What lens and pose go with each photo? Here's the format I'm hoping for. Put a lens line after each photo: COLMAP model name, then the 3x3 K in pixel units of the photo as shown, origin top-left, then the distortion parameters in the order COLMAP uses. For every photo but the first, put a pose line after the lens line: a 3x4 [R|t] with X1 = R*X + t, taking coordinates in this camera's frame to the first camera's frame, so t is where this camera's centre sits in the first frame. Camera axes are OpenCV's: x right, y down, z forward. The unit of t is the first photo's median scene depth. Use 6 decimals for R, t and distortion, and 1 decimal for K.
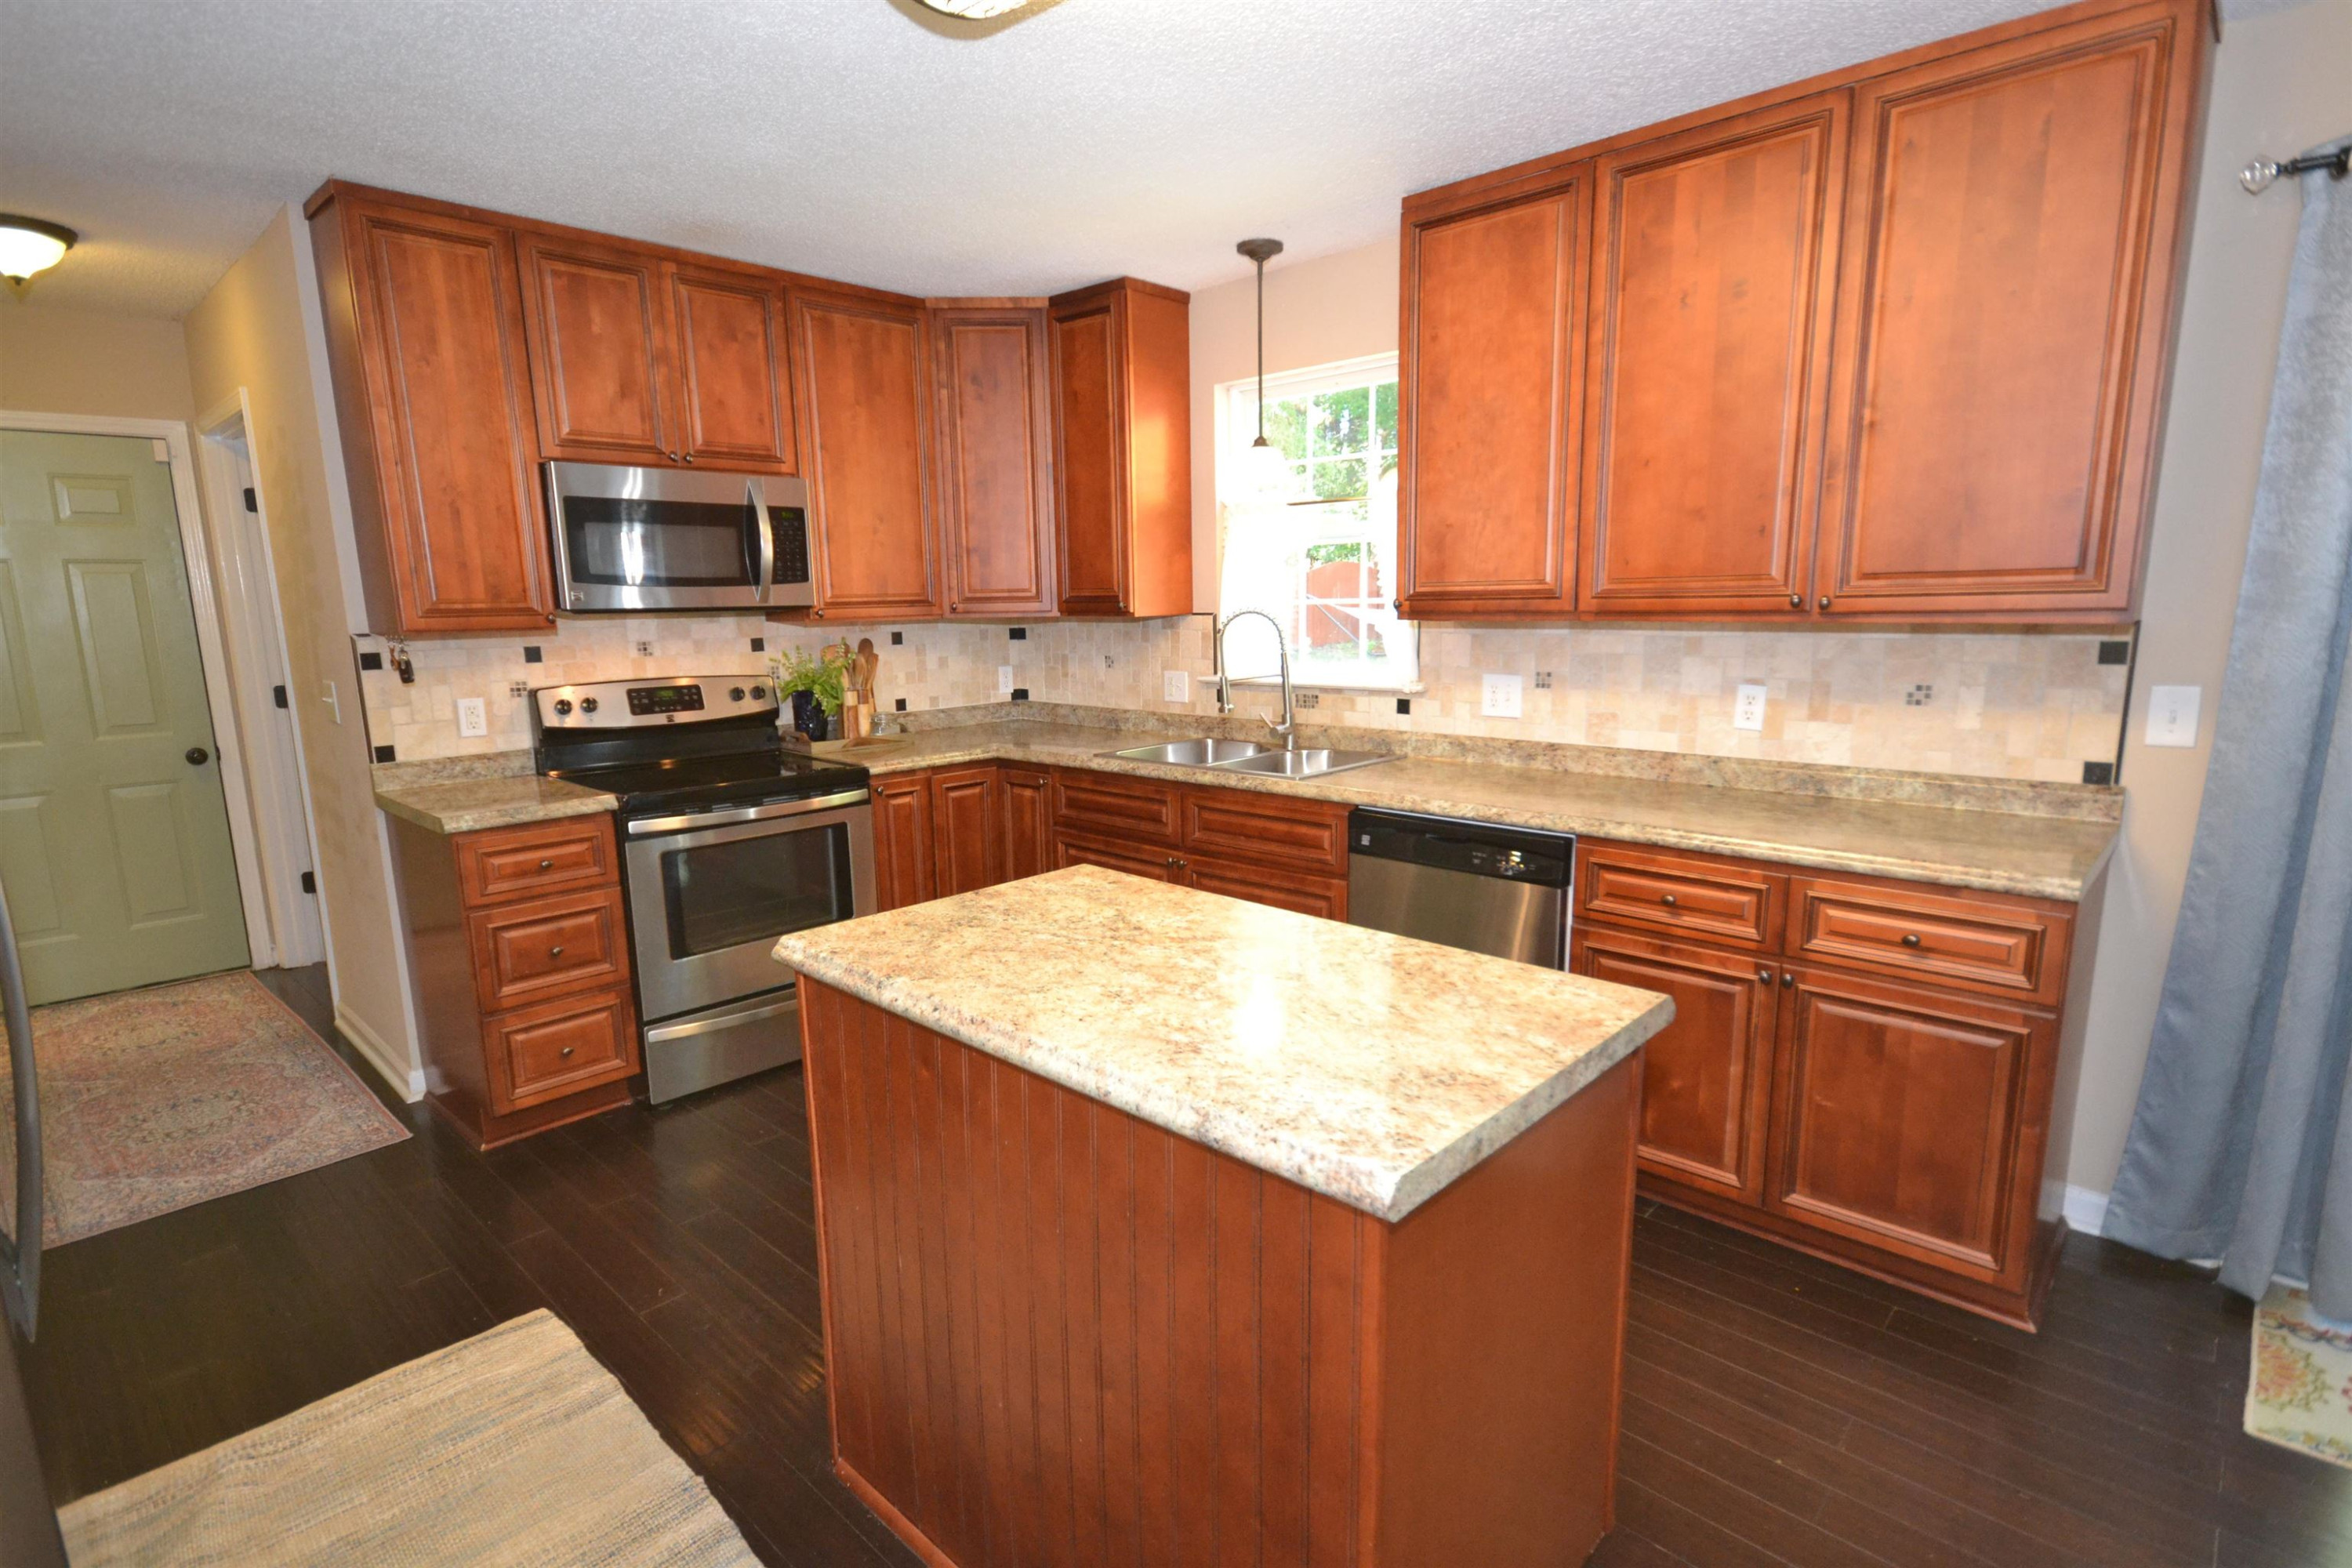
lens RADIAL K [[1138.6, 0, 1161.6], [0, 1138.6, 787.3], [0, 0, 1]] dist [0.021031, 0.001045]
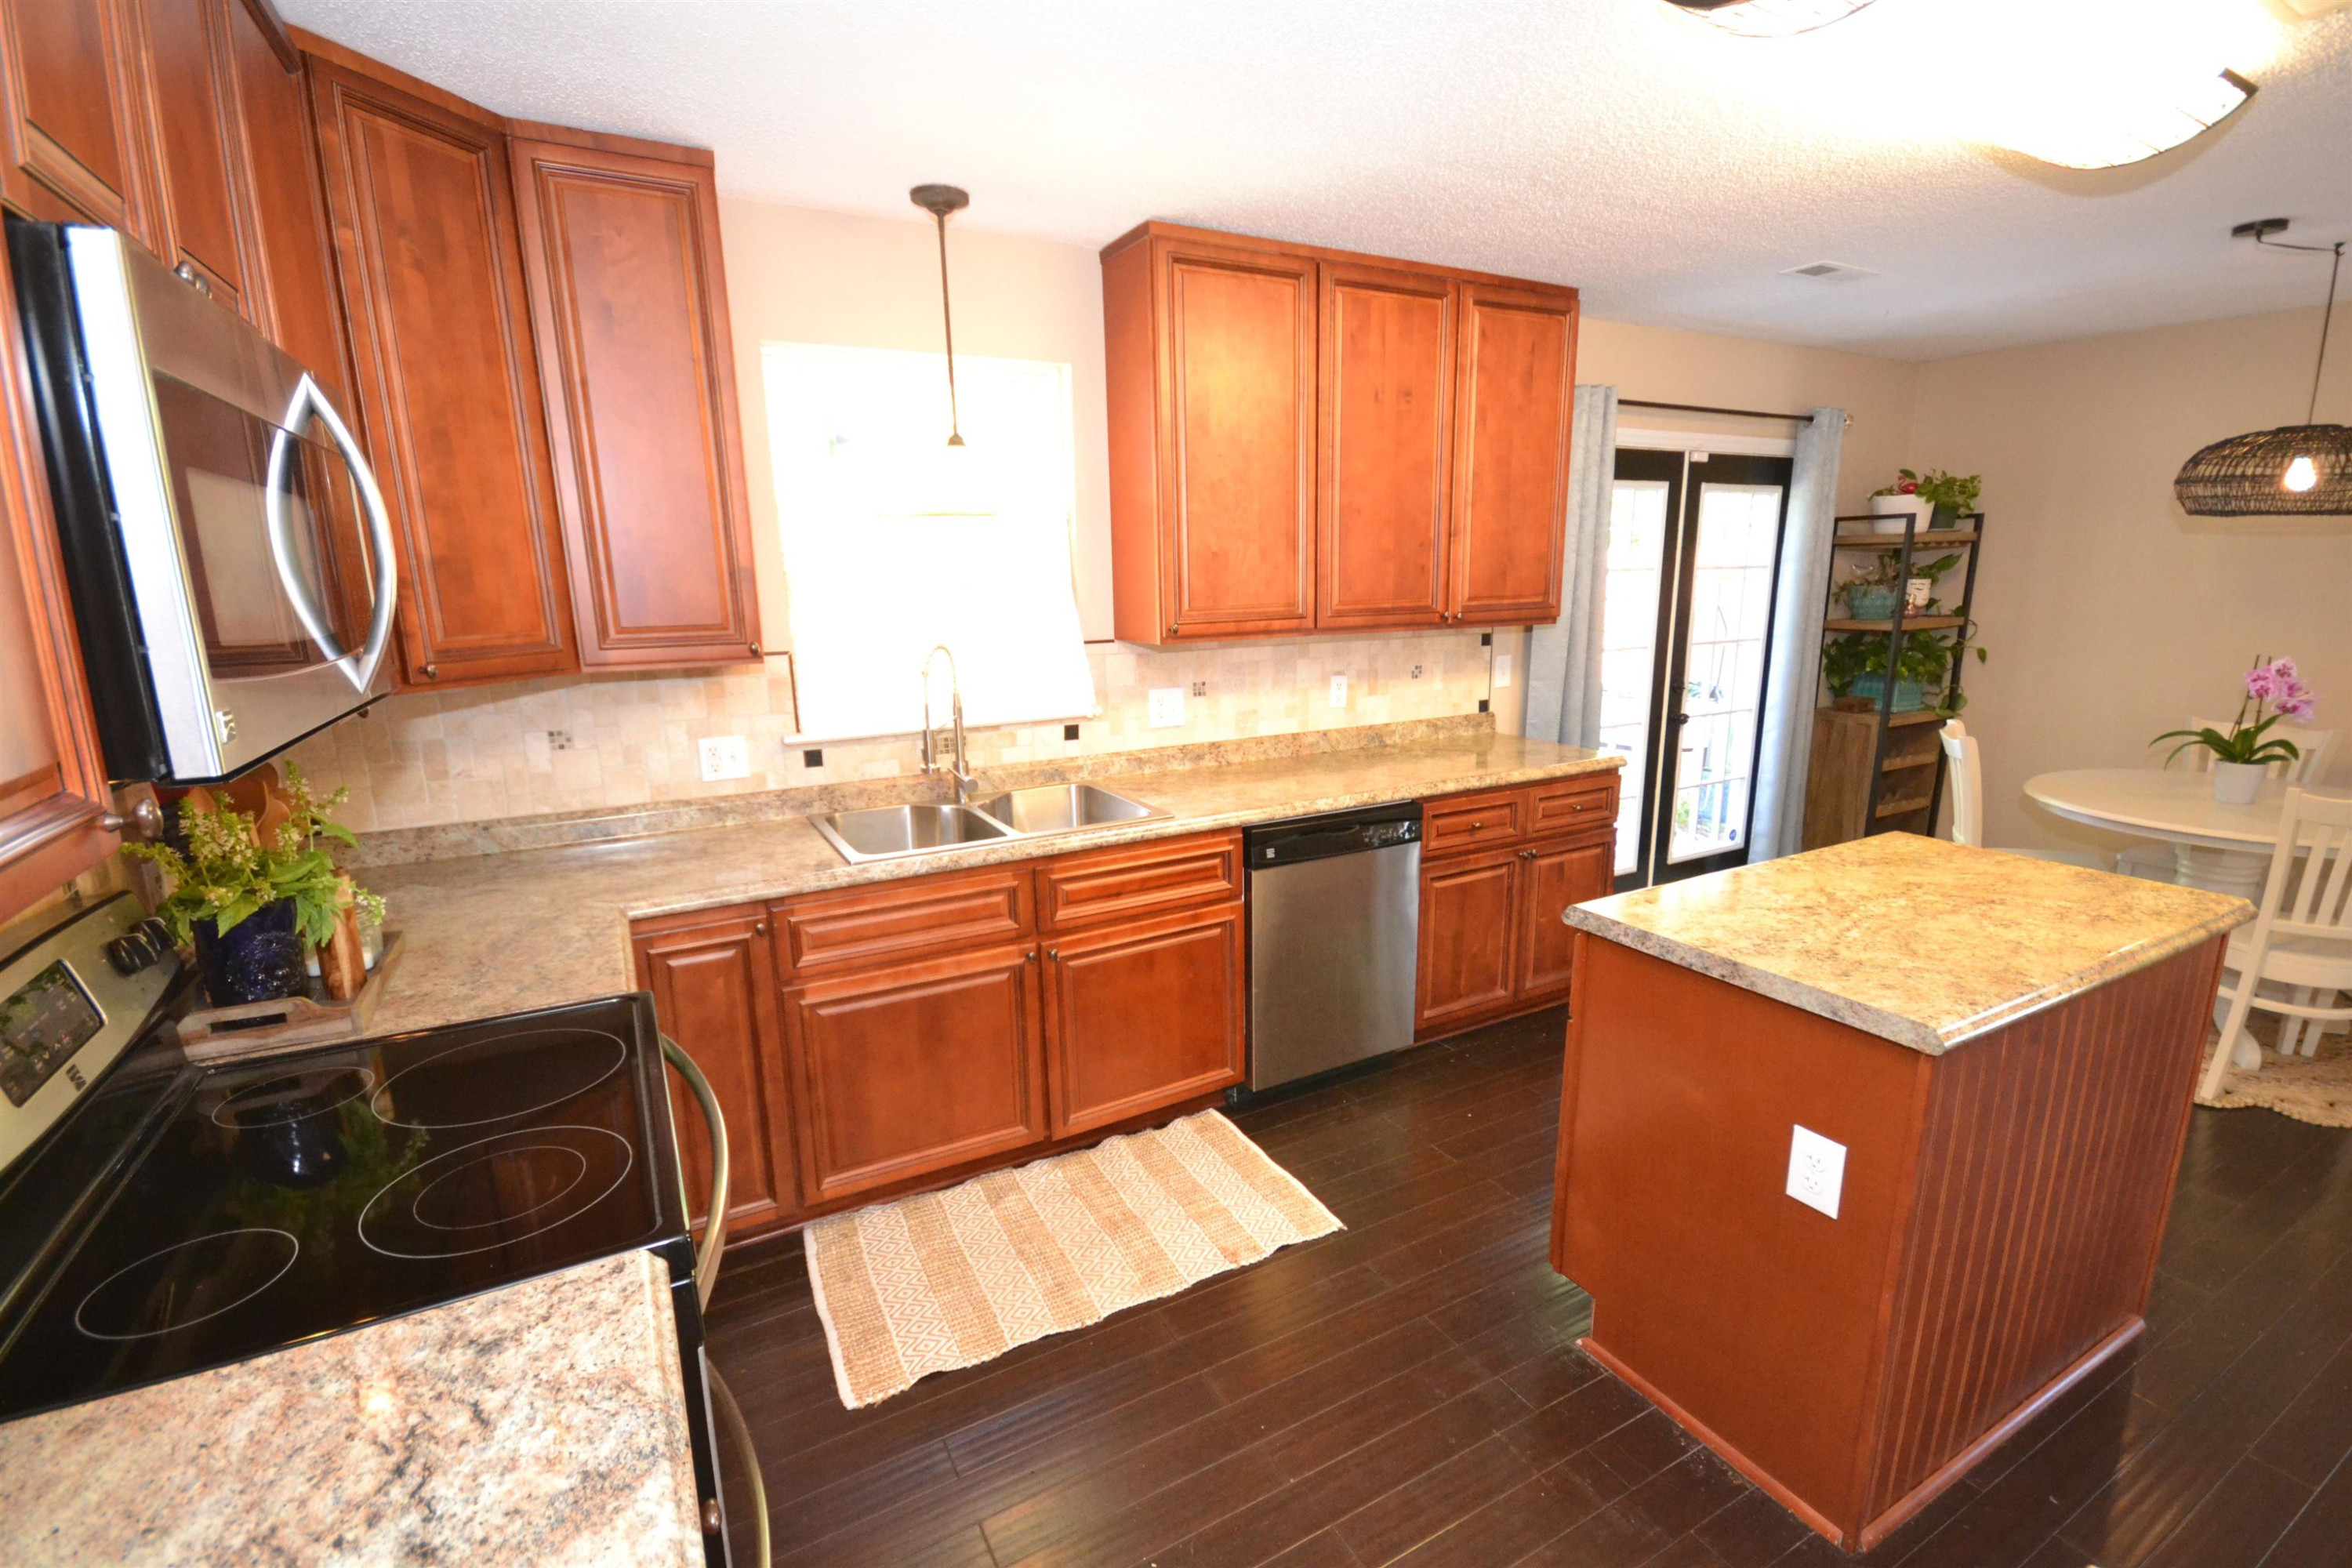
lens RADIAL K [[1060.8, 0, 1154.7], [0, 1060.8, 817.3], [0, 0, 1]] dist [-0.015559, -0.004659]
pose [[0.313155, -0.209273, 0.926358, -0.778229], [0.173112, 0.971656, 0.160986, -0.167007], [-0.933792, 0.109950, 0.340506, 0.783690]]
